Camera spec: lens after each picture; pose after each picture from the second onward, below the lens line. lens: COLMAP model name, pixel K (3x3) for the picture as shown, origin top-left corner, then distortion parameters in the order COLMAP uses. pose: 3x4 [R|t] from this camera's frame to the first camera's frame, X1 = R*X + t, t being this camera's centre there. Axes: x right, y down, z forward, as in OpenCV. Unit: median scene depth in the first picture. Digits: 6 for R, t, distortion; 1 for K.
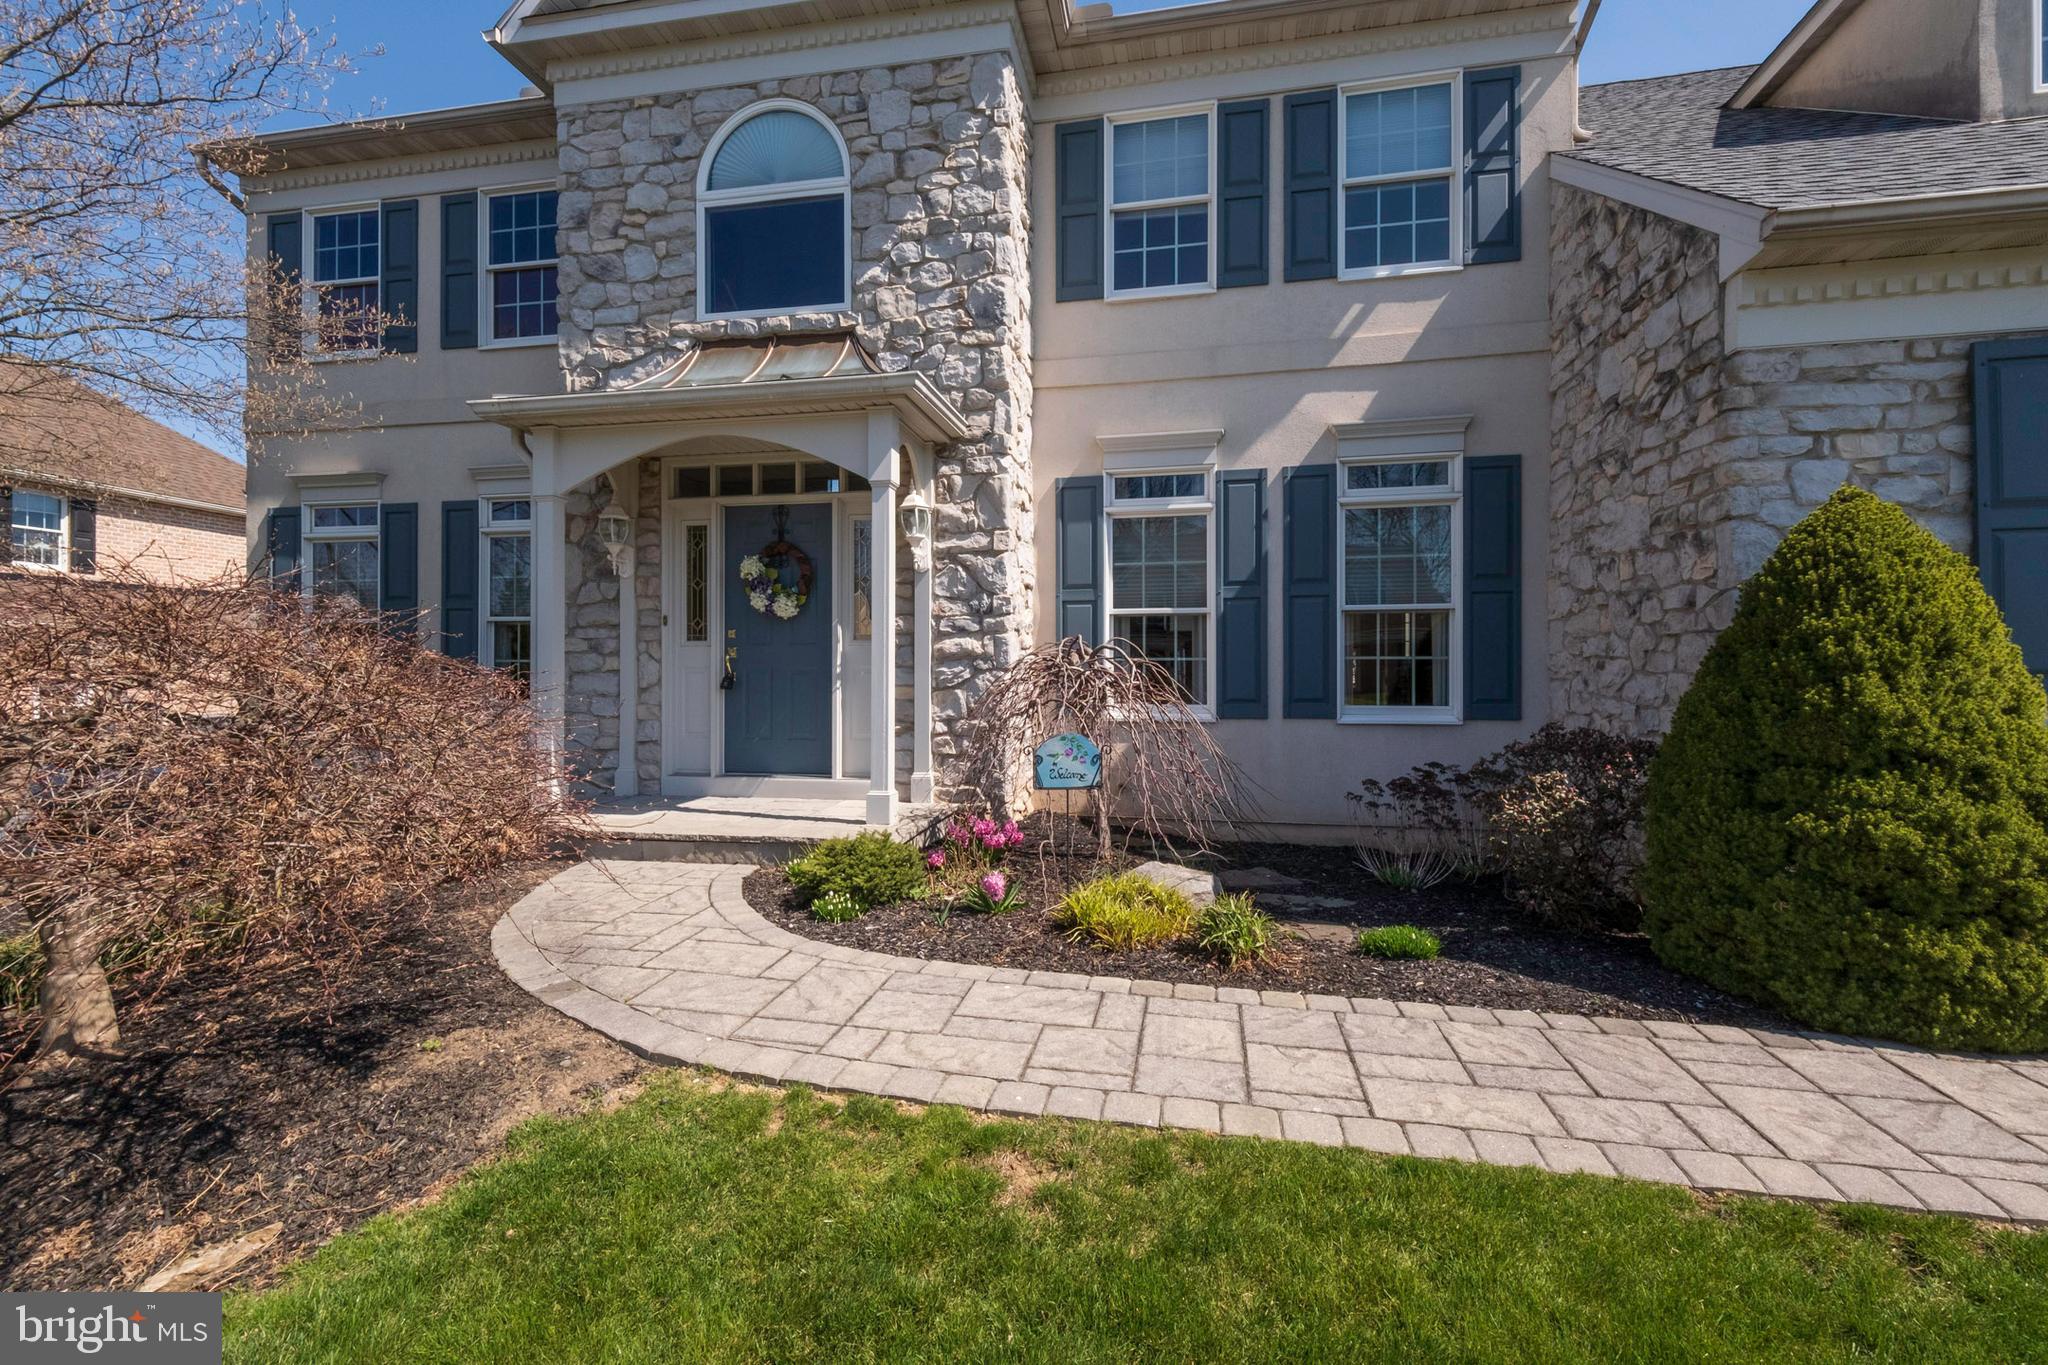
lens RADIAL K [[864.3, 0, 1025.9], [0, 864.3, 677.9], [0, 0, 1]] dist [0.013332, -0.001222]
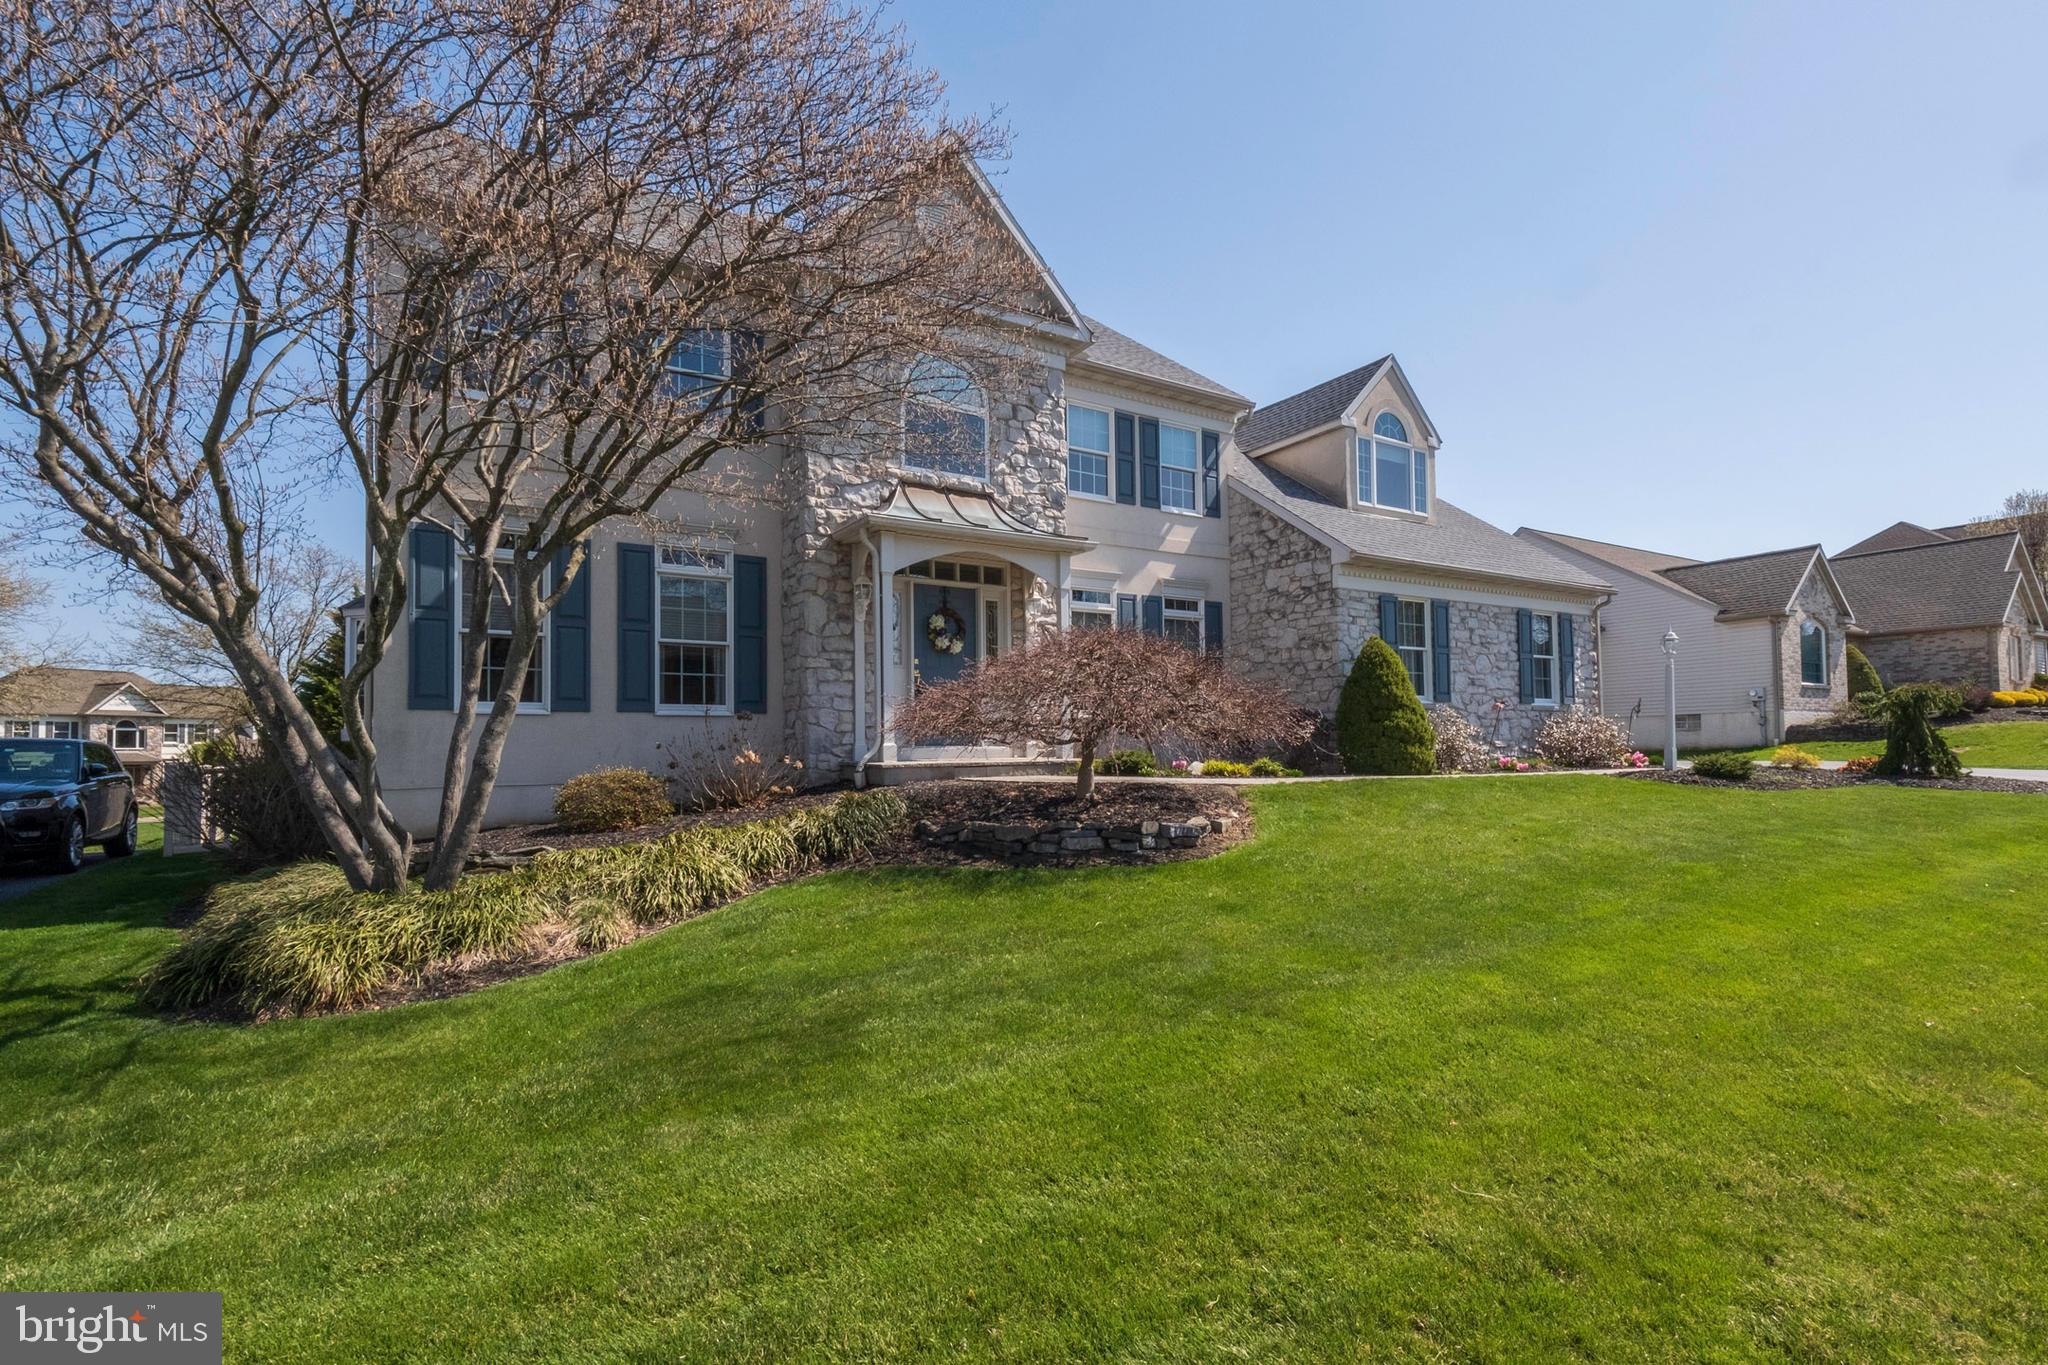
lens RADIAL K [[897.4, 0, 1051.9], [0, 897.4, 729.0], [0, 0, 1]] dist [-0.004569, -0.000030]
pose [[0.743902, 0.005763, 0.668264, -1.351496], [0.011587, 0.999701, -0.021520, 0.122967], [-0.668189, 0.023752, 0.743613, -0.450873]]
